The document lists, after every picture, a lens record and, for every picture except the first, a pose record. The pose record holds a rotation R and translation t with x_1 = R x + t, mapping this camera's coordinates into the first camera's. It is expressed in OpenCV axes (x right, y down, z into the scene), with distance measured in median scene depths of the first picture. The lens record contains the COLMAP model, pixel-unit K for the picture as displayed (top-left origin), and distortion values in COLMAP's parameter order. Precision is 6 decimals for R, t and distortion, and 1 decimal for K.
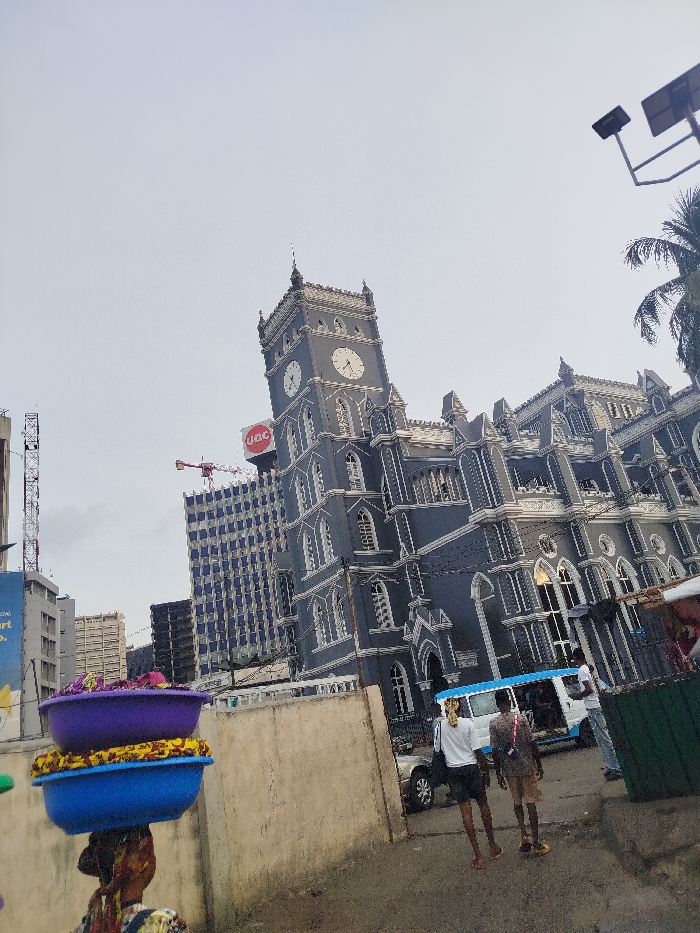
lens RADIAL K [[657.4, 0, 357.2], [0, 657.4, 462.1], [0, 0, 1]] dist [0.139919, -0.345287]
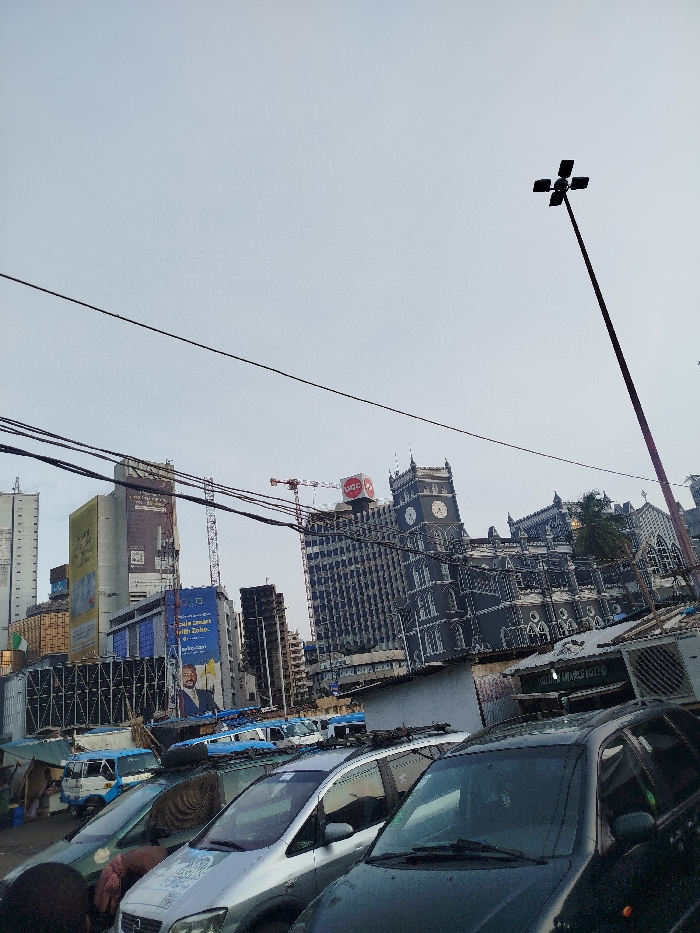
lens RADIAL K [[657.4, 0, 357.2], [0, 657.4, 462.1], [0, 0, 1]] dist [0.139919, -0.345287]
pose [[0.998039, 0.006967, -0.062213, -0.149177], [-0.004230, 0.999021, 0.044026, -0.407788], [0.062459, -0.043676, 0.997091, -1.055605]]
